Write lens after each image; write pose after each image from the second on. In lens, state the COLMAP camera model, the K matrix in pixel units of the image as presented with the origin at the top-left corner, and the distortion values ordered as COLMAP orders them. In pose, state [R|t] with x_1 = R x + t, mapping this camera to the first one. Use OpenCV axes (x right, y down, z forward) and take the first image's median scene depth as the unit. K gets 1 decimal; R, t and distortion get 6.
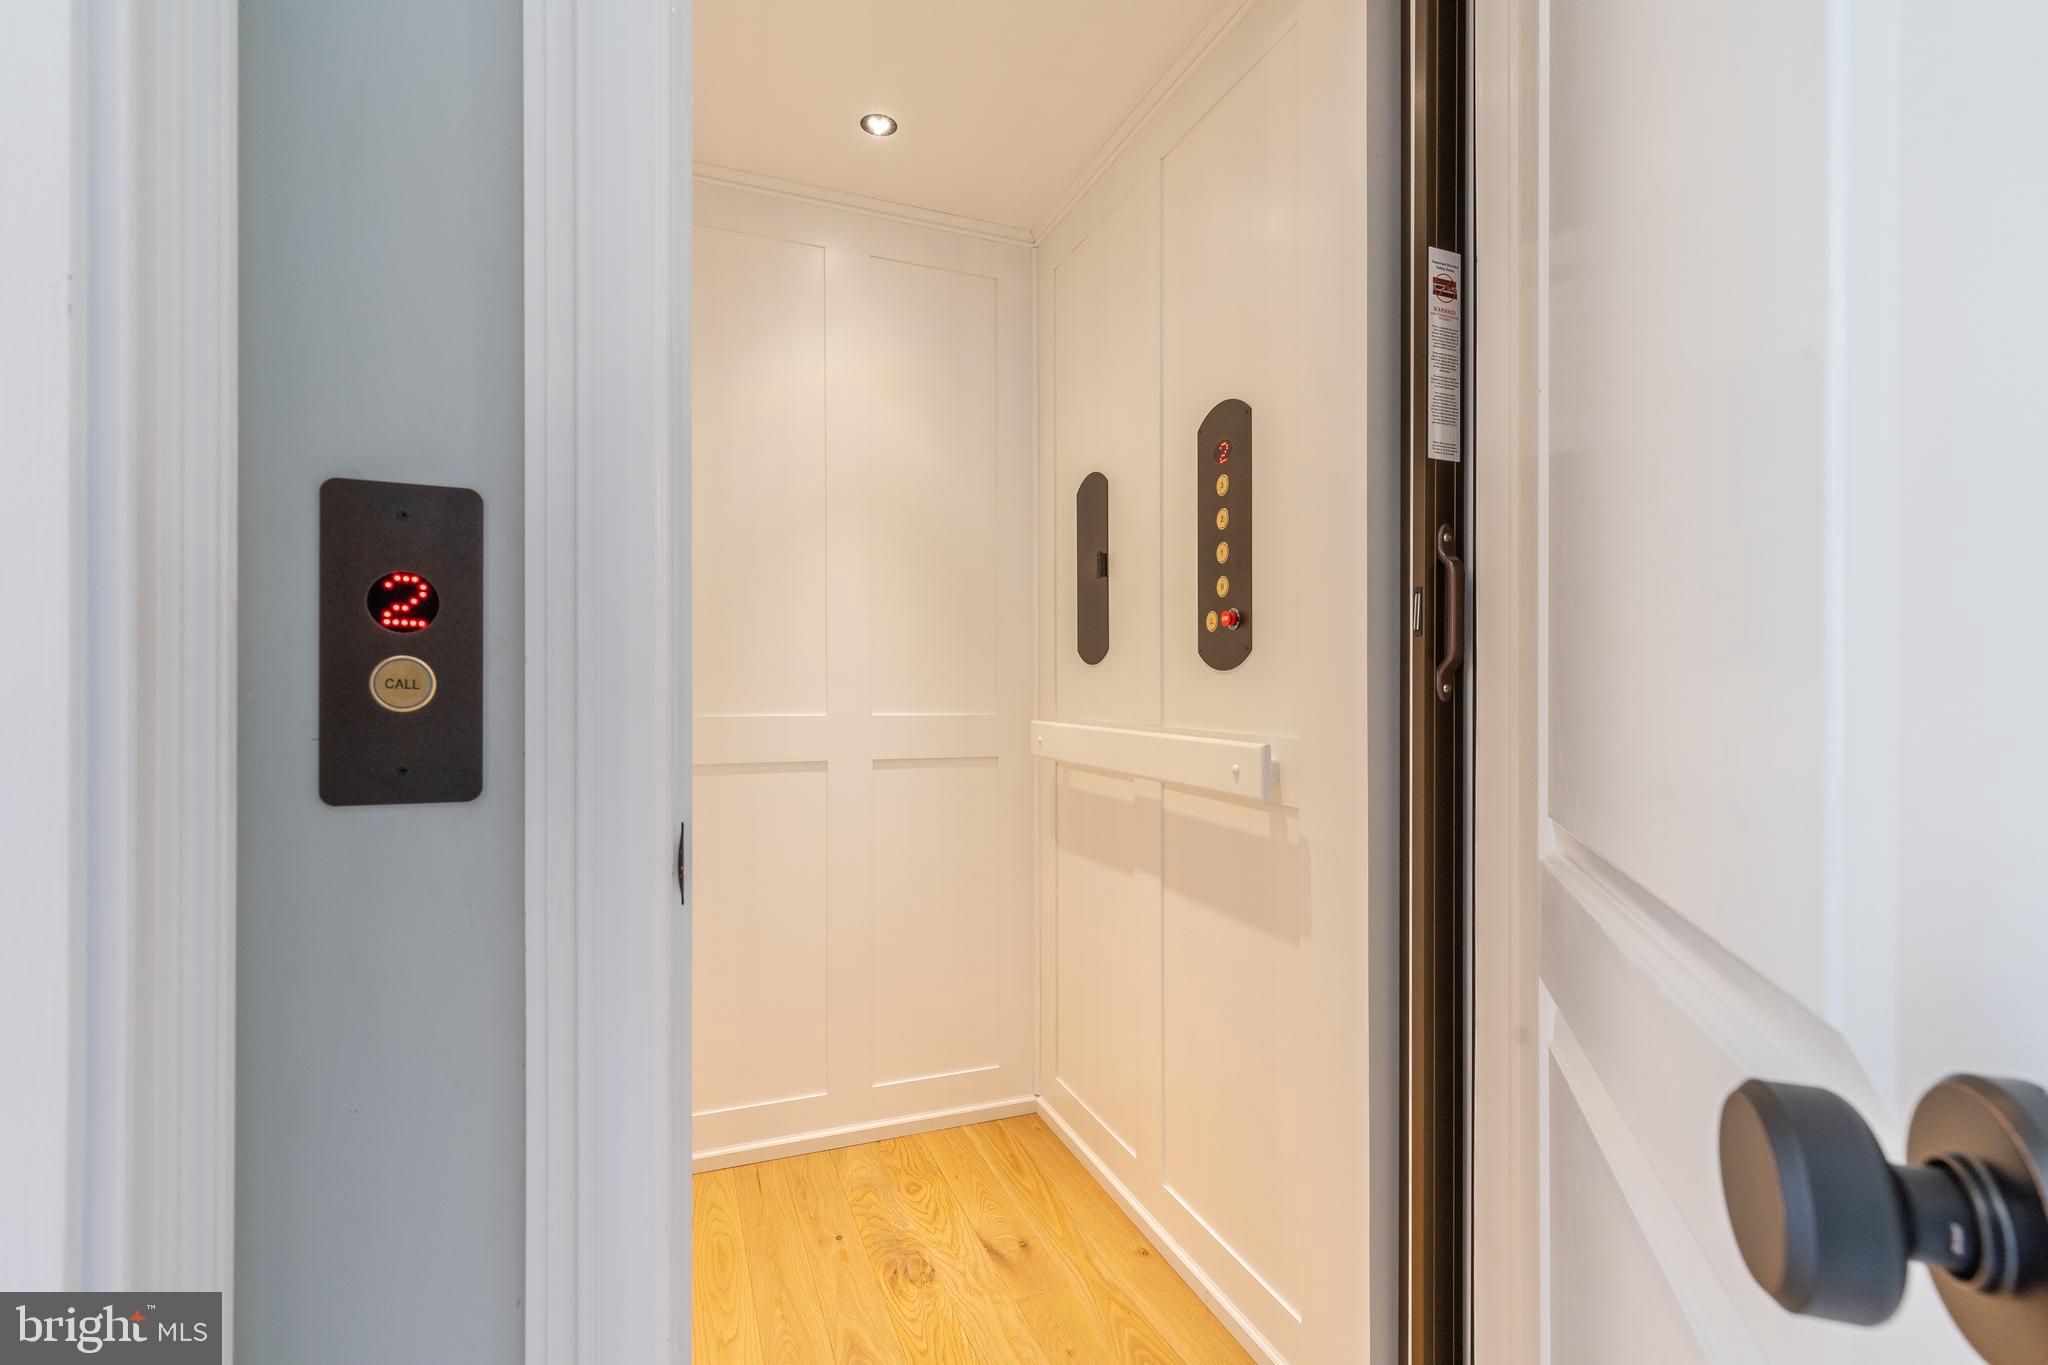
lens RADIAL K [[927.4, 0, 1028.5], [0, 927.4, 683.6], [0, 0, 1]] dist [0.006238, -0.001348]
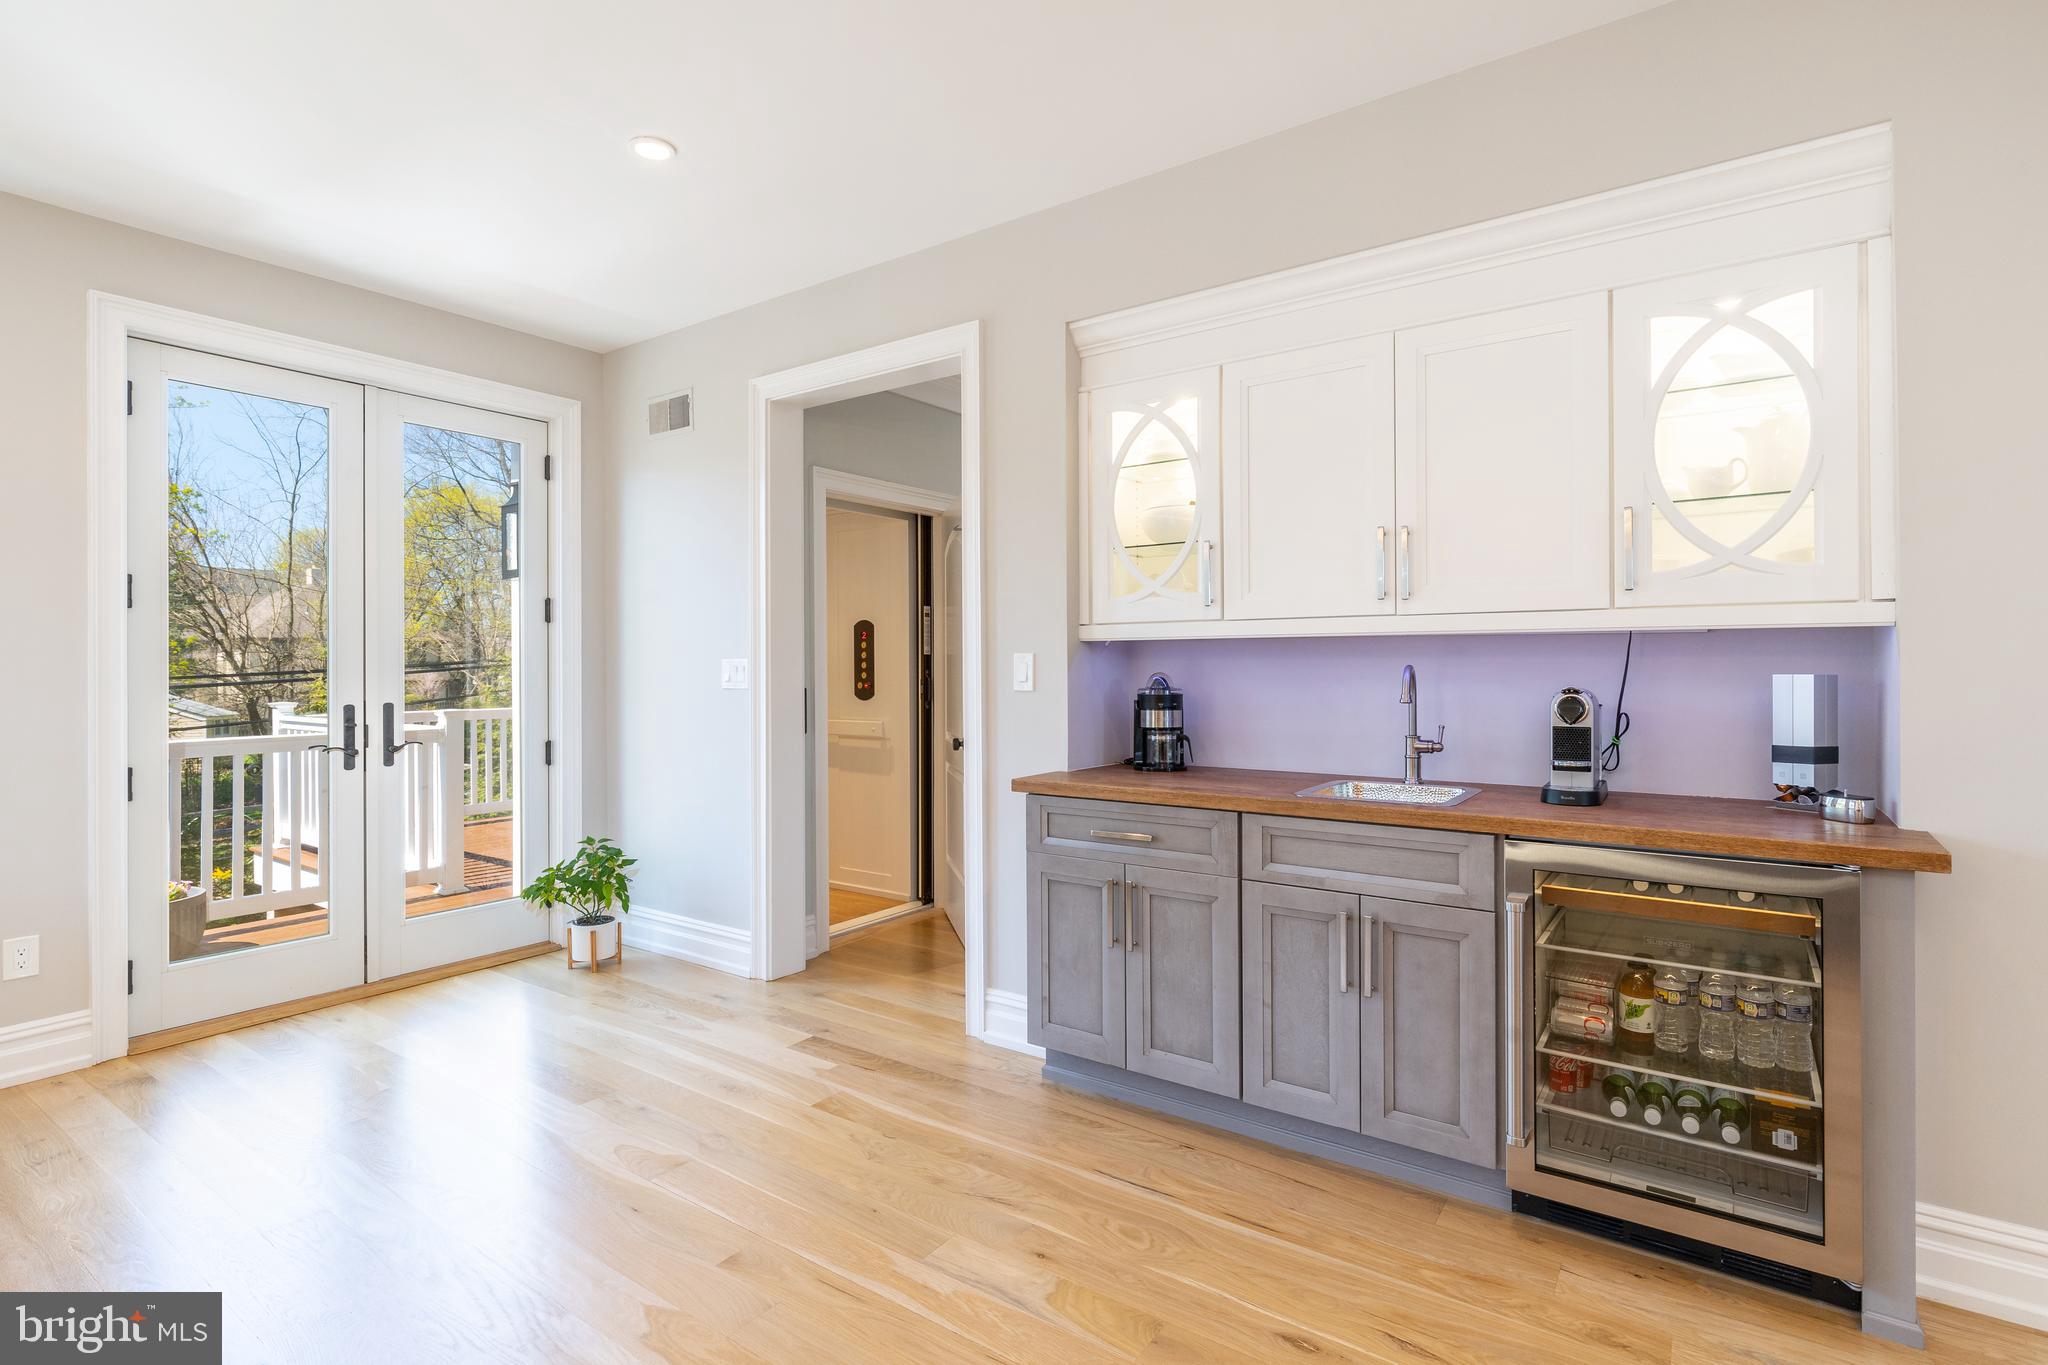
lens RADIAL K [[985.1, 0, 1017.3], [0, 985.1, 662.8], [0, 0, 1]] dist [-0.002785, -0.001153]
pose [[0.845262, -0.009164, 0.534274, -1.217877], [0.010415, 0.999946, 0.000673, -0.147108], [-0.534251, 0.004996, 0.845311, -2.291470]]
